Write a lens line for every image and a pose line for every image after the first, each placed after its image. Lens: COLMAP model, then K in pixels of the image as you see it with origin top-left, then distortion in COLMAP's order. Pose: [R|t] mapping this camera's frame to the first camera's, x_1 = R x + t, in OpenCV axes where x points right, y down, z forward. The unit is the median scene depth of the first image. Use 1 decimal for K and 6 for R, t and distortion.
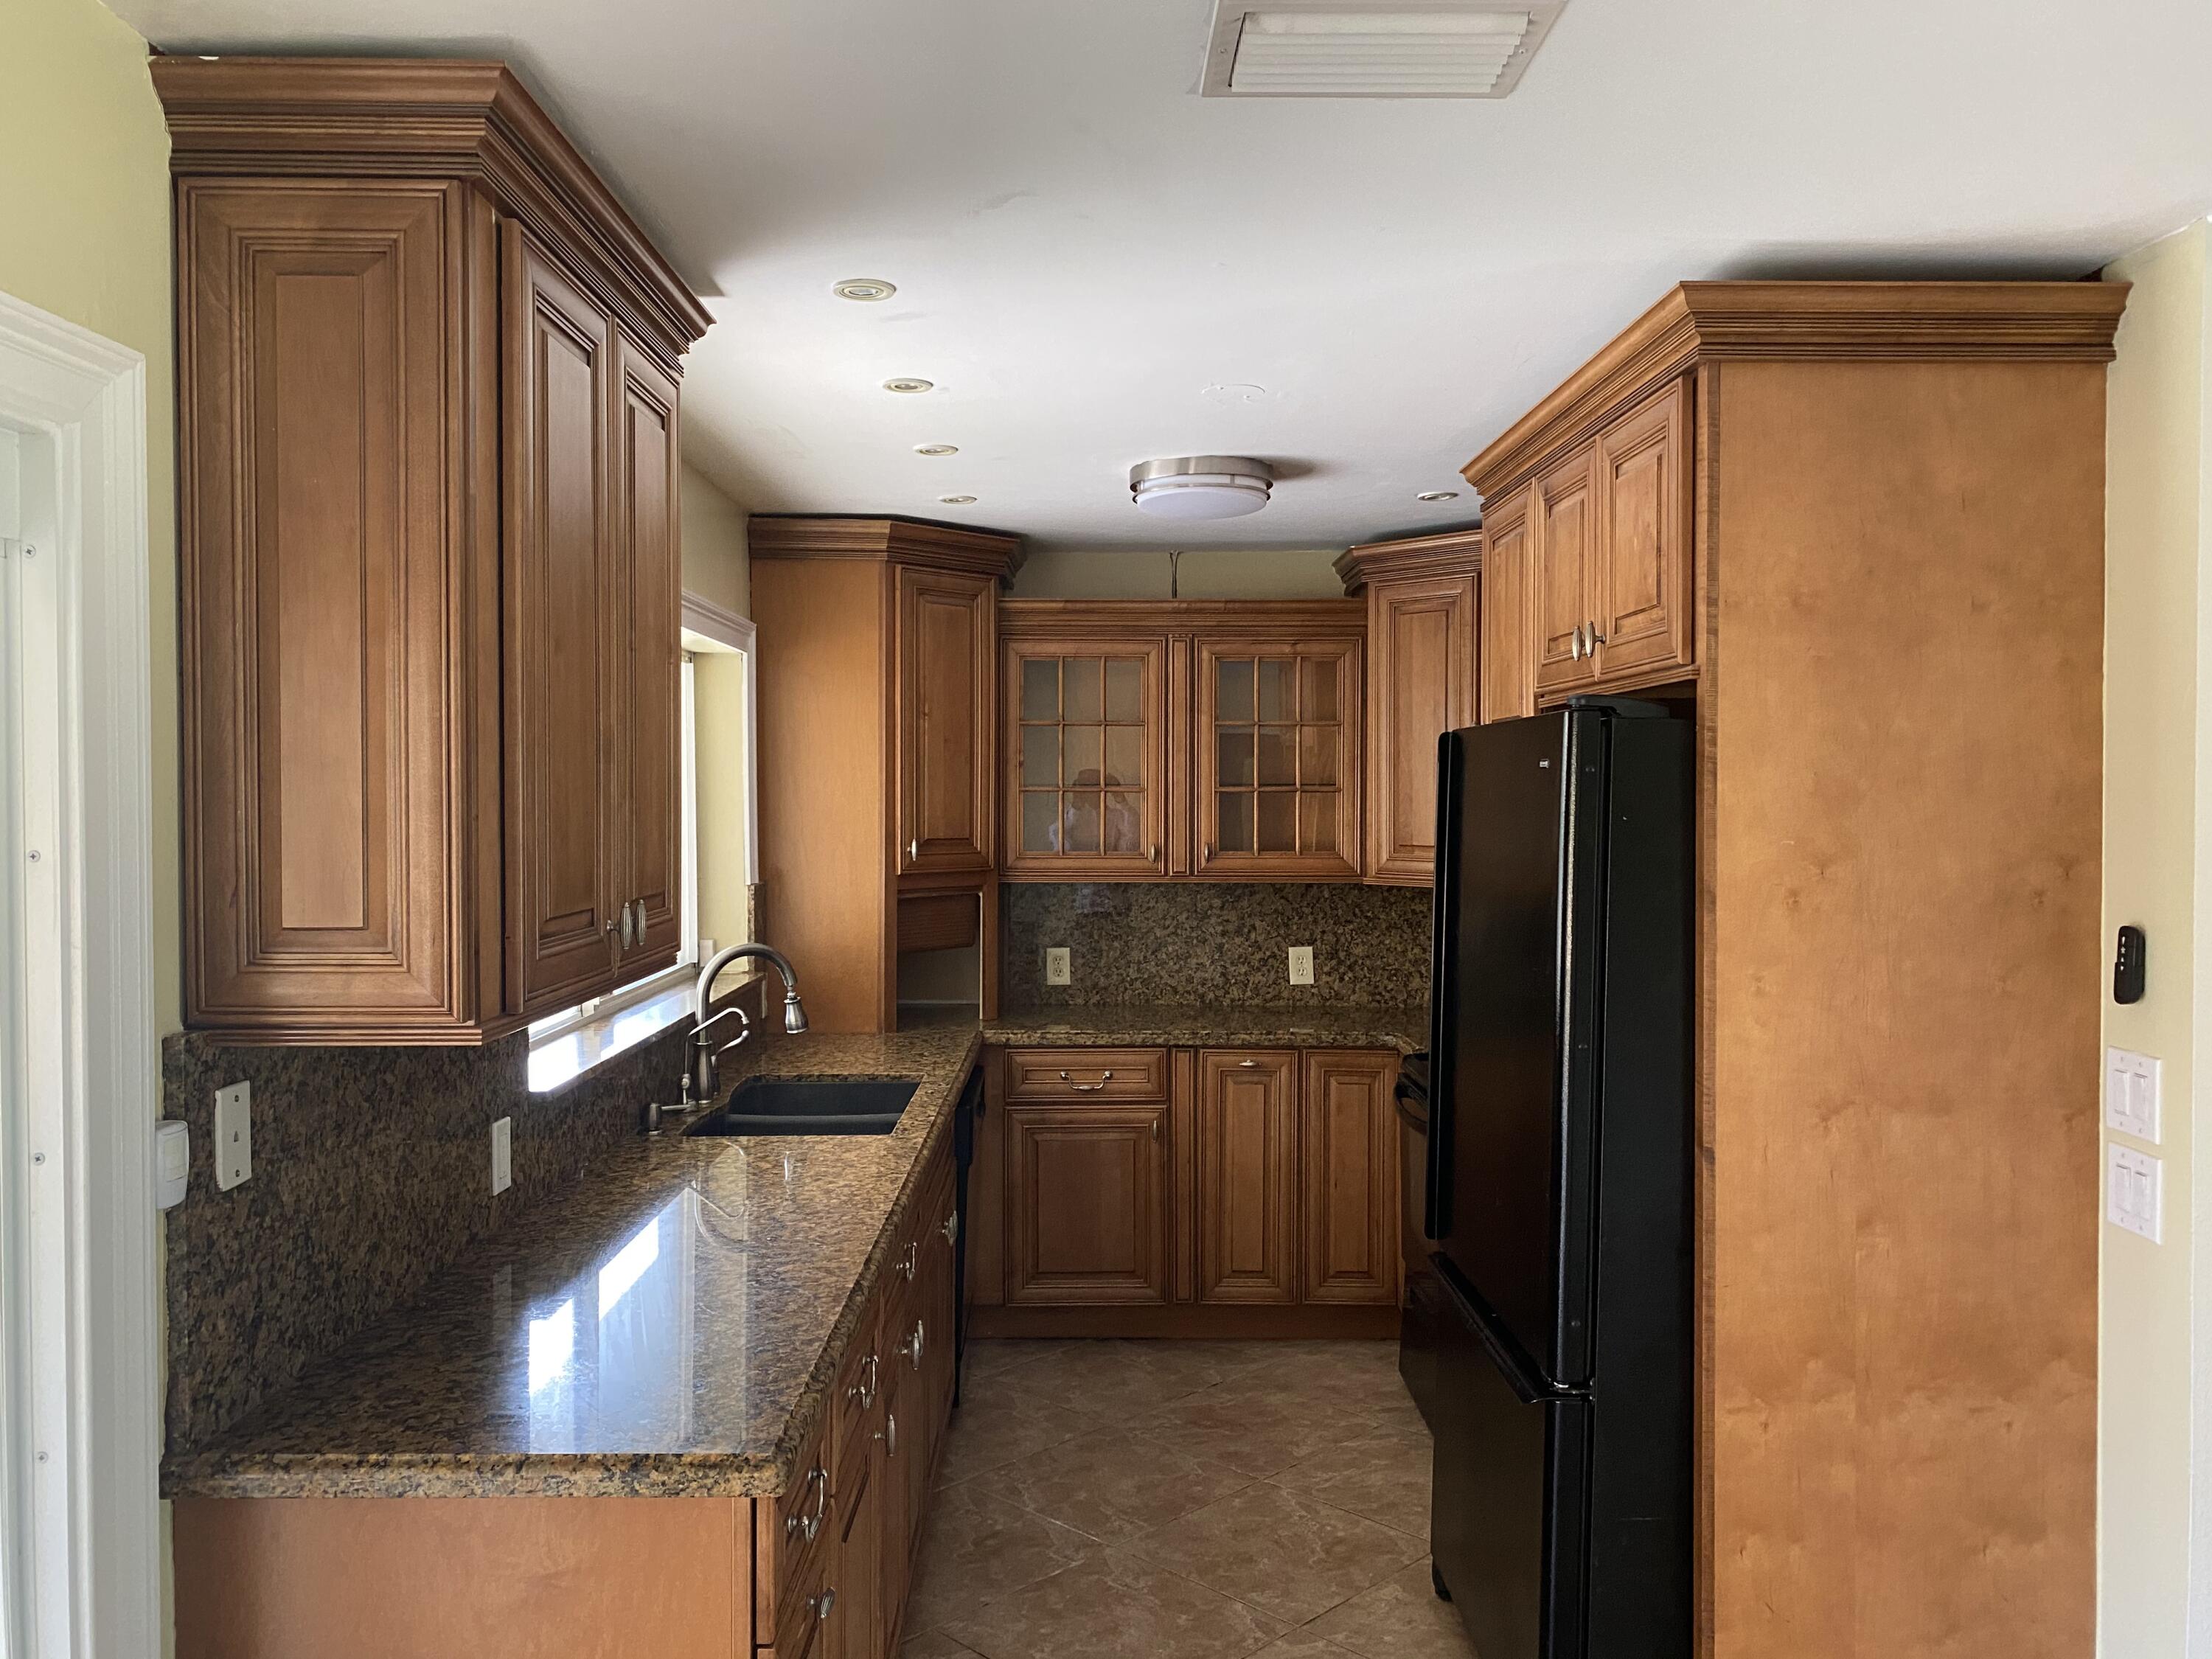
lens RADIAL K [[1660.0, 0, 1114.7], [0, 1660.0, 826.5], [0, 0, 1]] dist [0.057366, -0.068091]
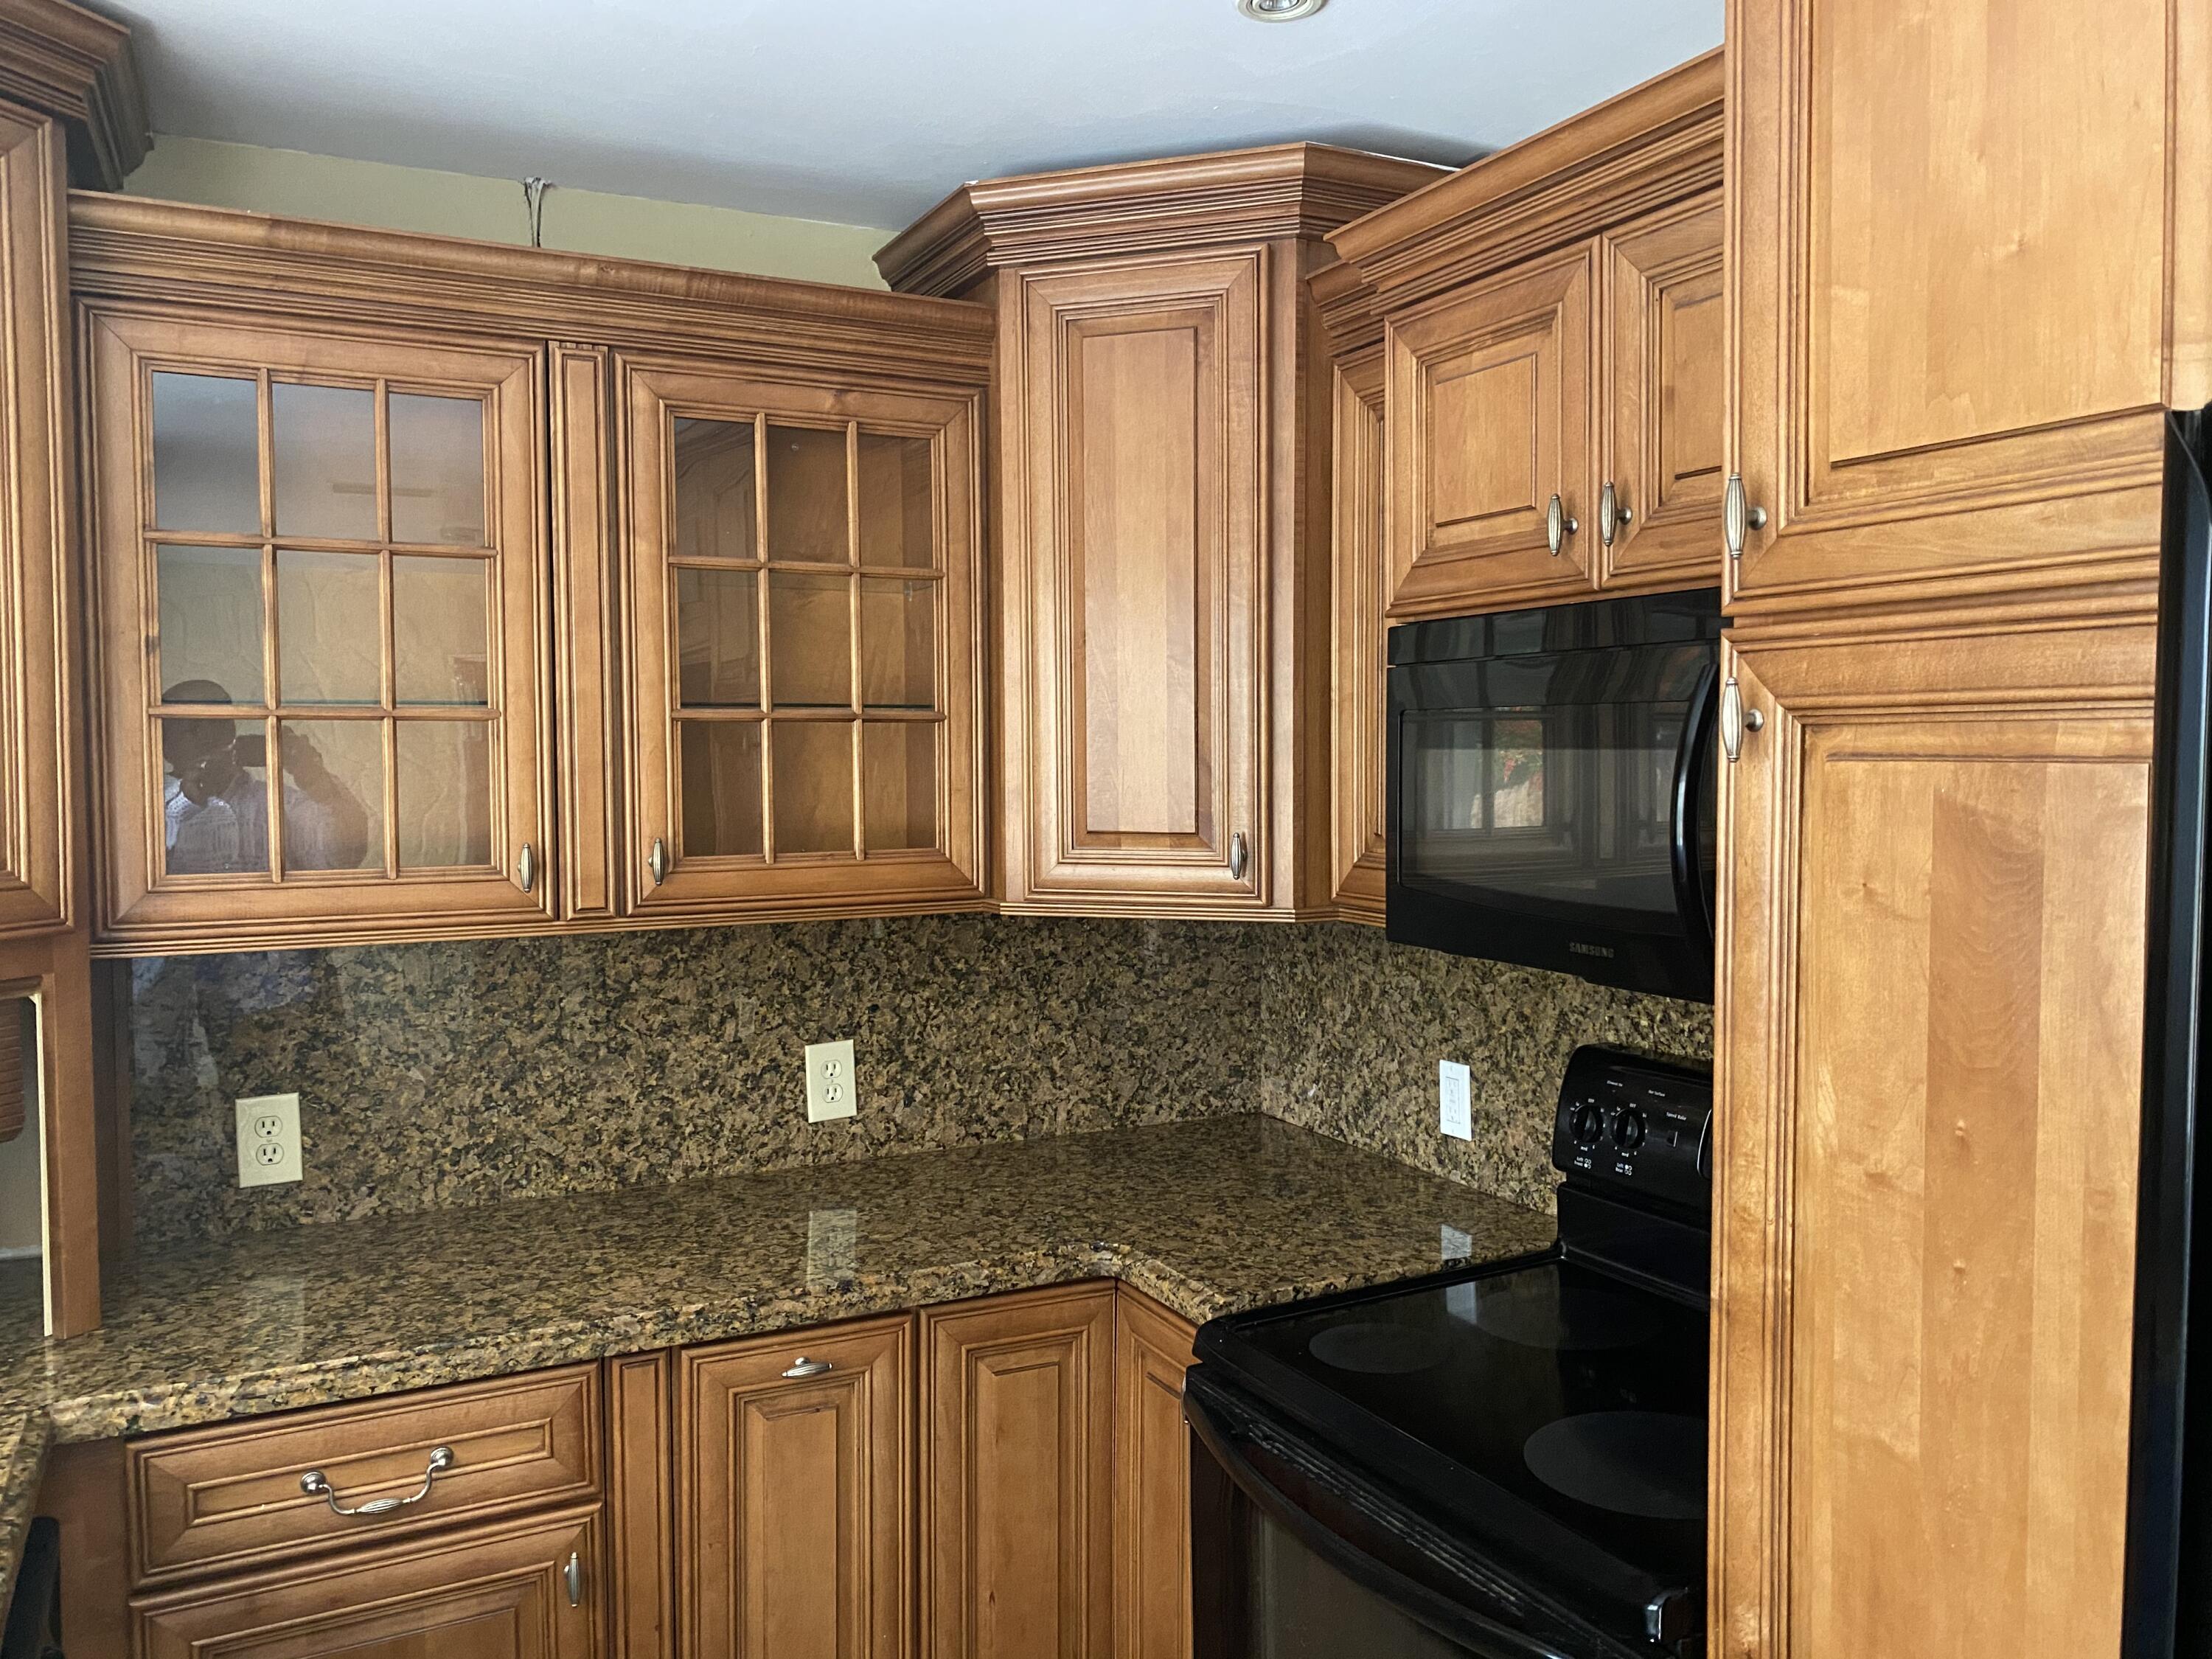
lens RADIAL K [[1655.6, 0, 1106.6], [0, 1655.6, 804.9], [0, 0, 1]] dist [-0.007026, -0.005111]
pose [[0.890986, -0.025393, 0.453321, -0.034000], [0.016994, 0.999600, 0.022592, -0.006395], [-0.453713, -0.012426, 0.891061, 0.566651]]
